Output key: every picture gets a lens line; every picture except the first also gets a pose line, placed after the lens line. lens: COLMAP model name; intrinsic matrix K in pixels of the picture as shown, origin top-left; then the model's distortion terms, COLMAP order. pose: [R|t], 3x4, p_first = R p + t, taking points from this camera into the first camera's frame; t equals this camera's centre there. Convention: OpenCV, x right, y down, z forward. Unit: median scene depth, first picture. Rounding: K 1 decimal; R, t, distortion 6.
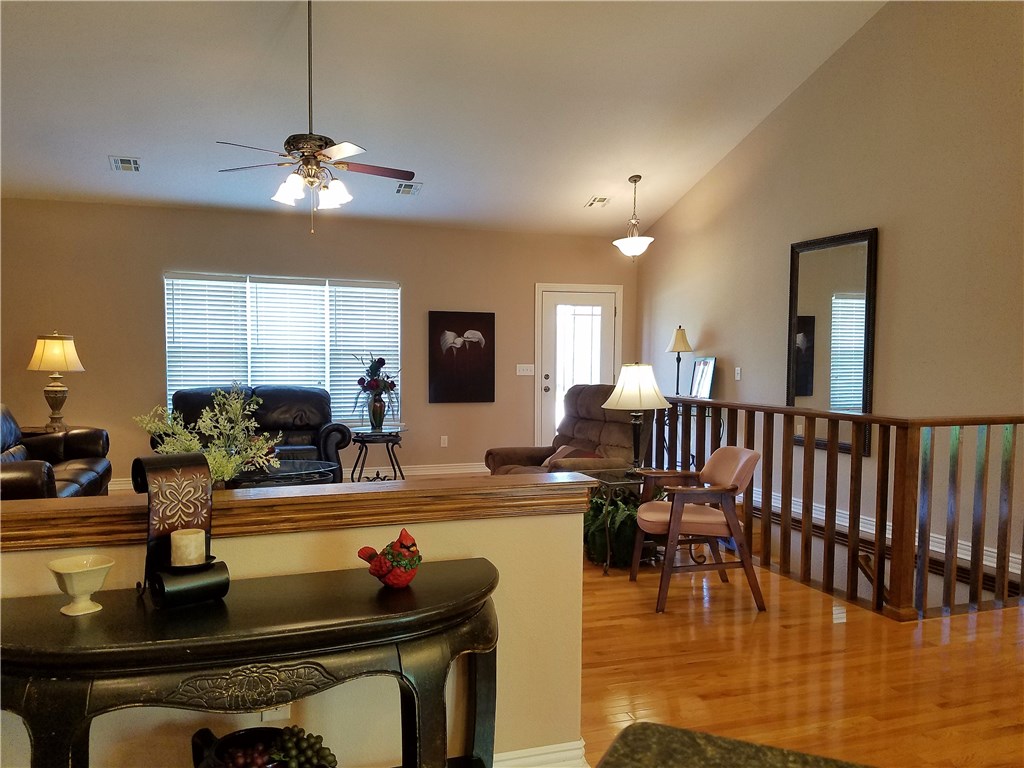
lens RADIAL K [[787.7, 0, 504.3], [0, 787.7, 408.8], [0, 0, 1]] dist [0.237076, -0.492852]
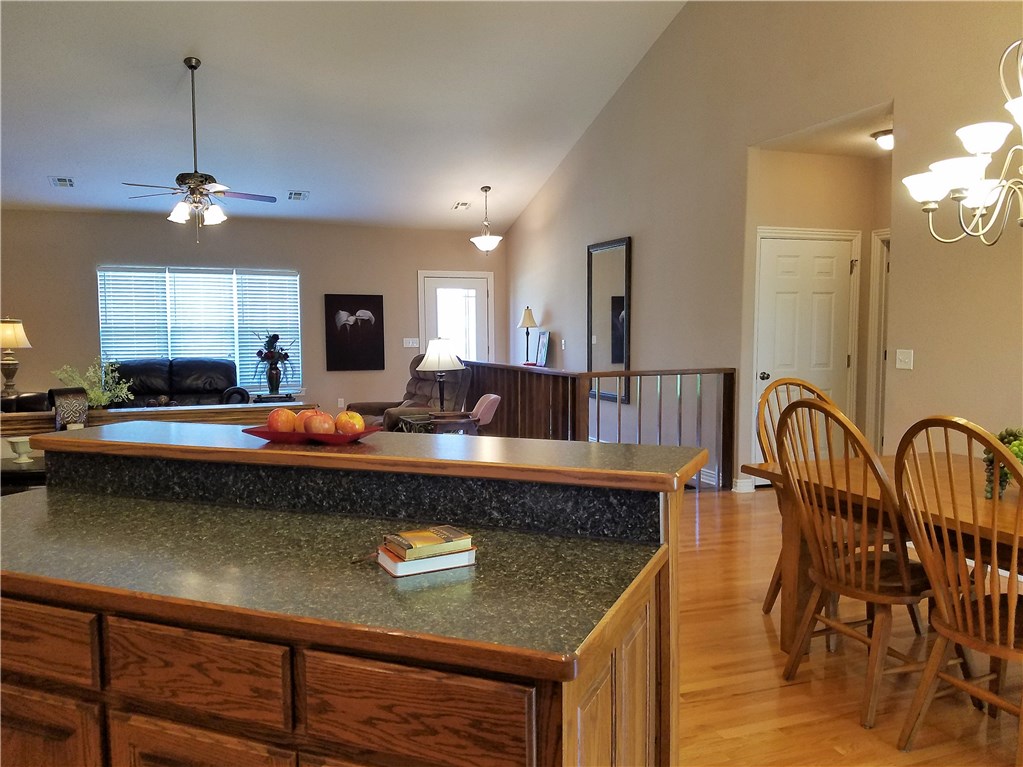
lens RADIAL K [[817.6, 0, 529.0], [0, 817.6, 390.5], [0, 0, 1]] dist [0.156496, -0.296450]
pose [[0.998520, -0.014201, 0.052506, 0.158562], [0.013694, 0.999856, 0.010006, 0.014914], [-0.052640, -0.009273, 0.998570, -0.286139]]
